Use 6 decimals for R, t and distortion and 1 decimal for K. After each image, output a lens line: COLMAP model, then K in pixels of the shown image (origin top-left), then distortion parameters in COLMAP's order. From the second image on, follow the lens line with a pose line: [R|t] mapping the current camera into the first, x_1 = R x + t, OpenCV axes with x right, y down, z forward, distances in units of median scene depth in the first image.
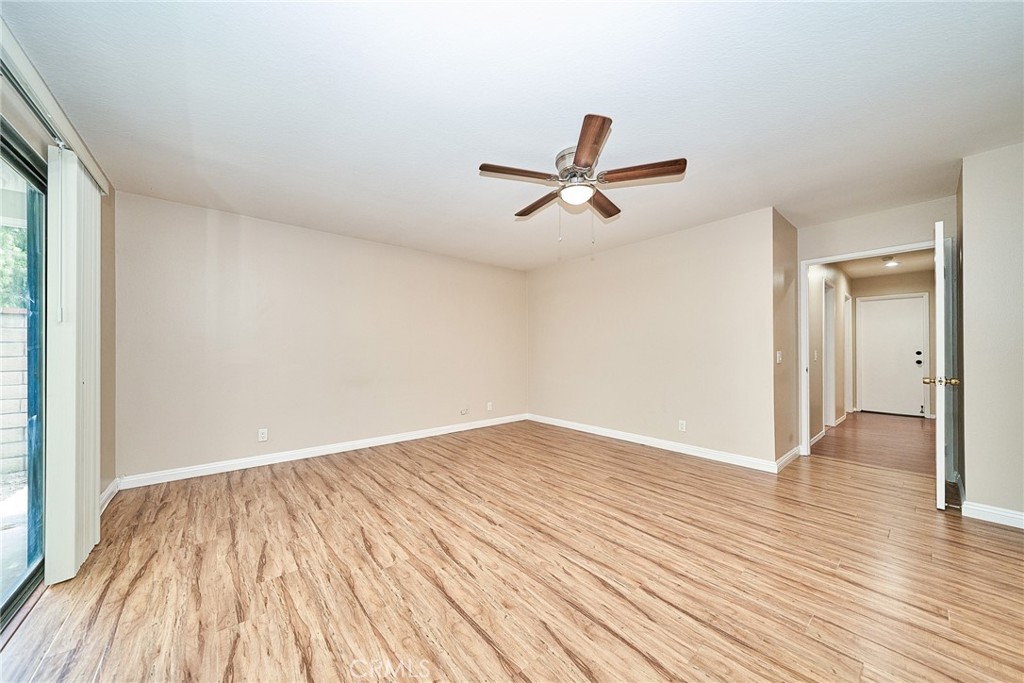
lens RADIAL K [[348.2, 0, 510.6], [0, 348.2, 344.4], [0, 0, 1]] dist [0.000438, -0.000070]
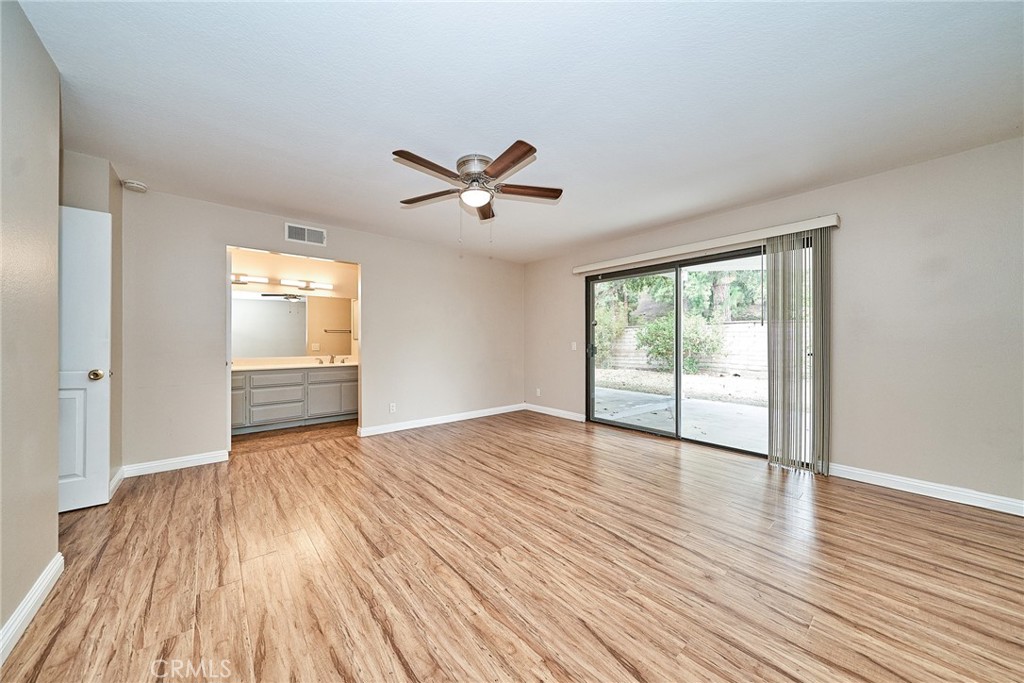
lens RADIAL K [[348.2, 0, 510.6], [0, 348.2, 344.4], [0, 0, 1]] dist [0.000438, -0.000070]
pose [[-0.999916, 0.005147, -0.011862, 0.090302], [0.005269, 0.999934, -0.010250, 0.034983], [0.011809, -0.010312, -0.999877, 1.966608]]
